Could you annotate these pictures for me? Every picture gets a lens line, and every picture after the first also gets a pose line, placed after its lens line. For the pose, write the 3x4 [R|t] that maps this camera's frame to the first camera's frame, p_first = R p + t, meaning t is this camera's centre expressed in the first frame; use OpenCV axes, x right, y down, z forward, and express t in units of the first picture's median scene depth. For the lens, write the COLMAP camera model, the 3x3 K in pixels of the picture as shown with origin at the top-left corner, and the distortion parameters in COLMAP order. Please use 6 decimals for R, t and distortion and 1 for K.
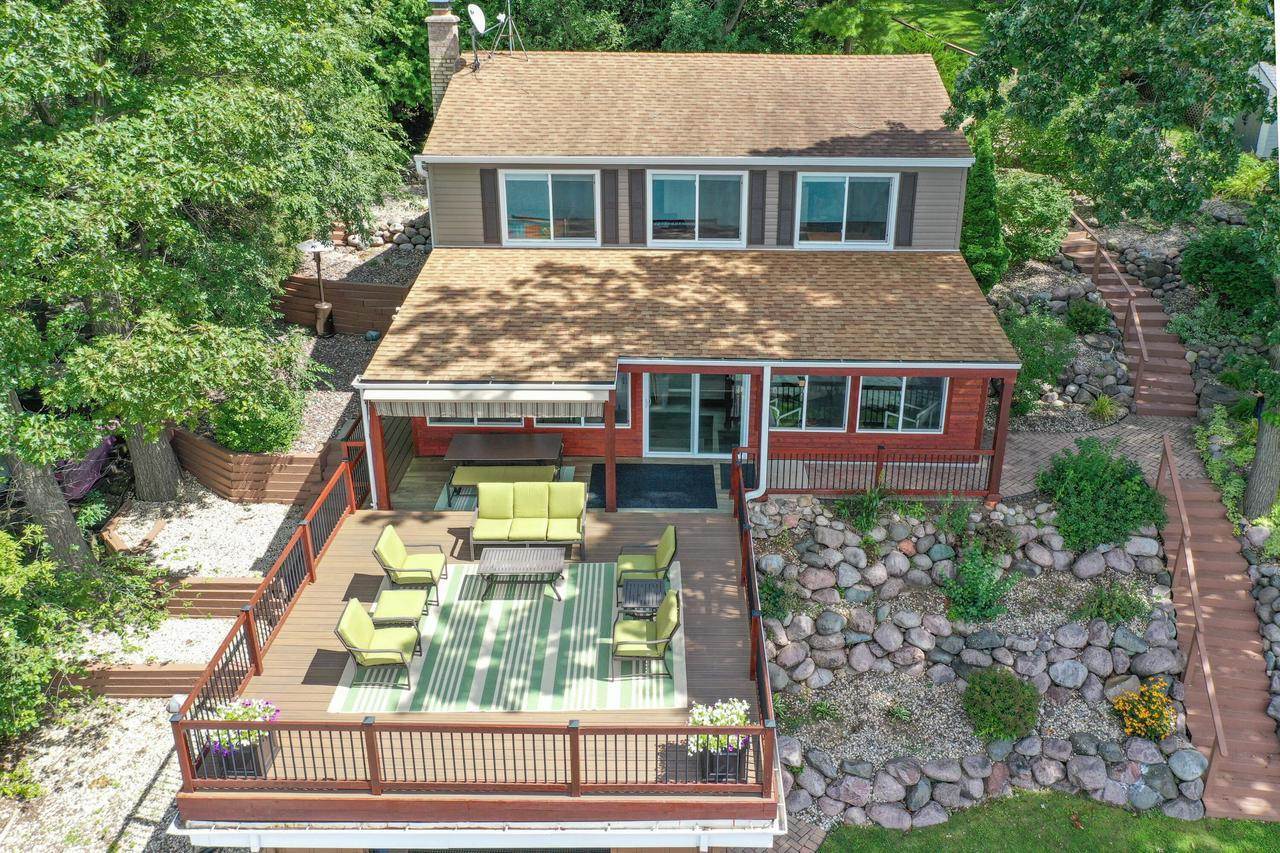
lens RADIAL K [[1078.6, 0, 640.0], [0, 1078.6, 426.5], [0, 0, 1]] dist [-0.006464, -0.011512]
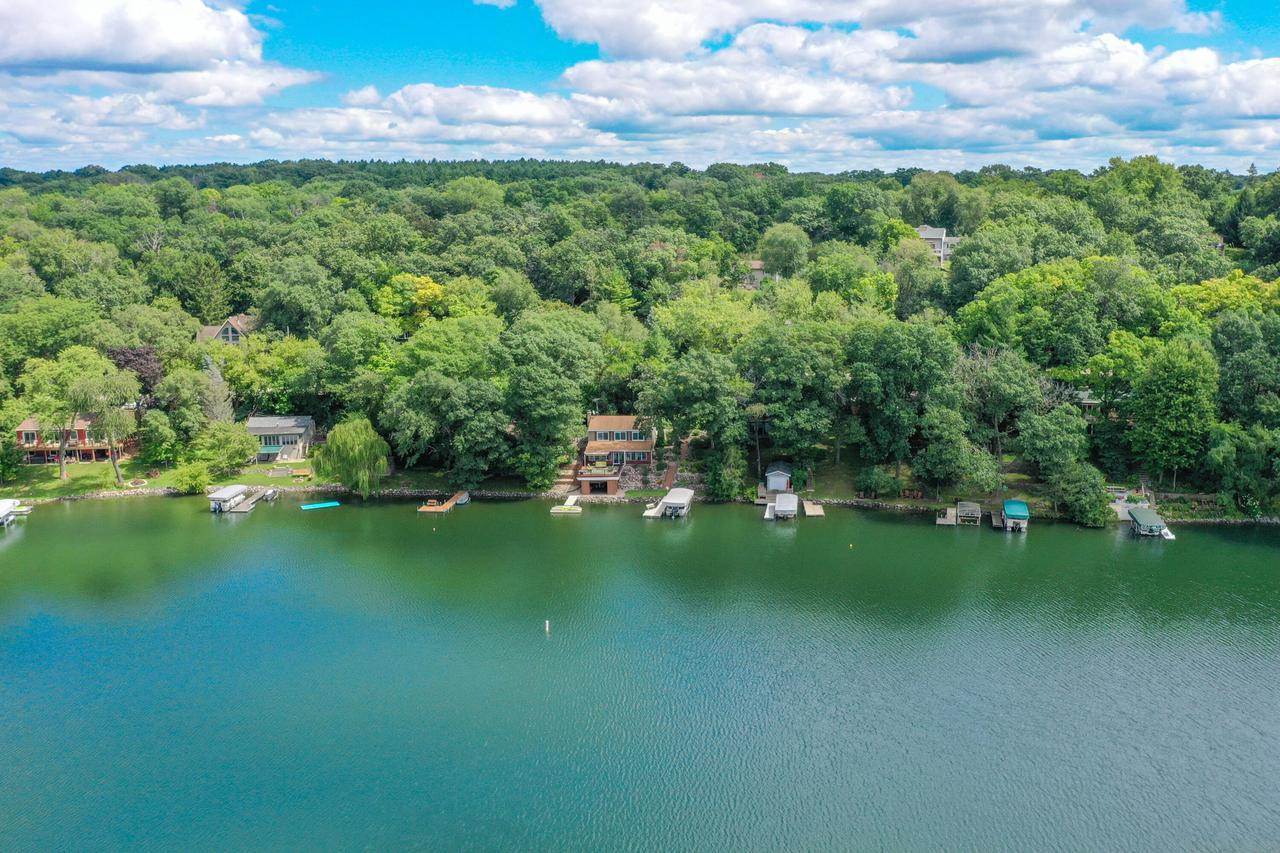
lens RADIAL K [[1078.6, 0, 640.0], [0, 1078.6, 426.5], [0, 0, 1]] dist [-0.006464, -0.011512]
pose [[0.998977, -0.009945, -0.044115, 0.688913], [0.000281, 0.976866, -0.213851, 1.818129], [0.045221, 0.213620, 0.975870, -8.616004]]
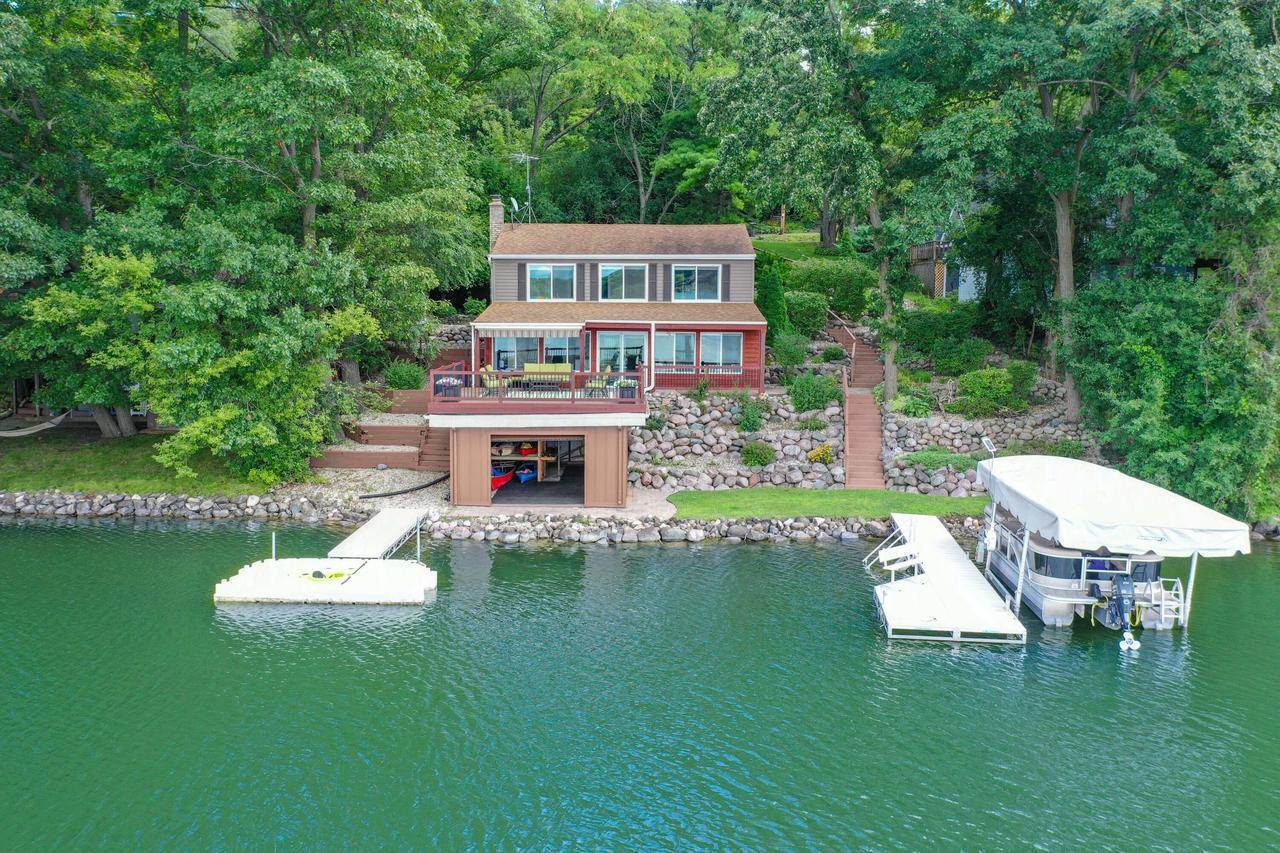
lens RADIAL K [[1061.8, 0, 574.1], [0, 1061.8, 428.6], [0, 0, 1]] dist [0.000645, -0.001899]
pose [[0.999854, 0.007311, -0.015458, -0.008824], [-0.011343, 0.960049, -0.279603, 0.750418], [0.012796, 0.279738, 0.959991, -1.022812]]
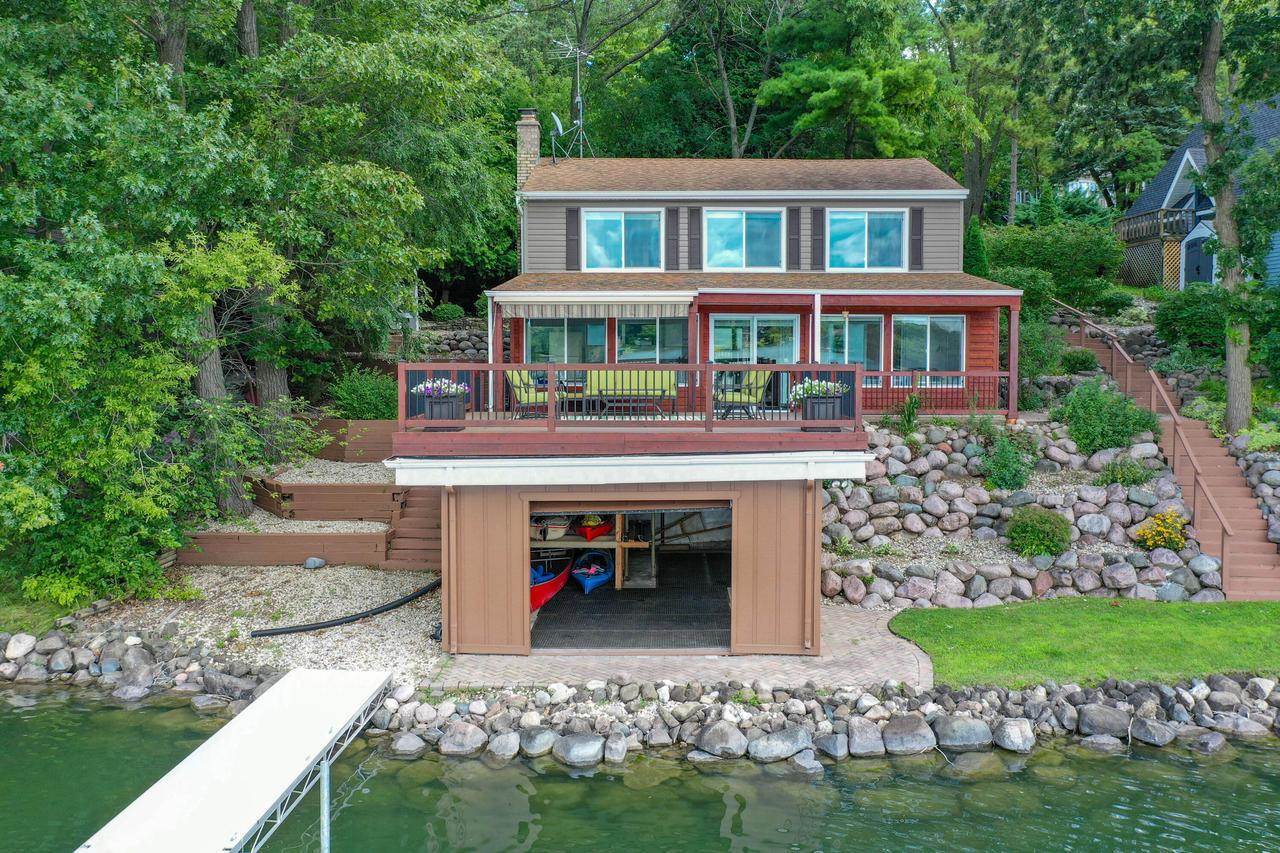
lens RADIAL K [[1151.0, 0, 640.0], [0, 1151.0, 426.5], [0, 0, 1]] dist [-0.013275, 0.001640]
pose [[0.999807, 0.000212, 0.019664, -0.107512], [0.006272, 0.944266, -0.329122, 0.504685], [-0.018638, 0.329182, 0.944083, -0.178822]]
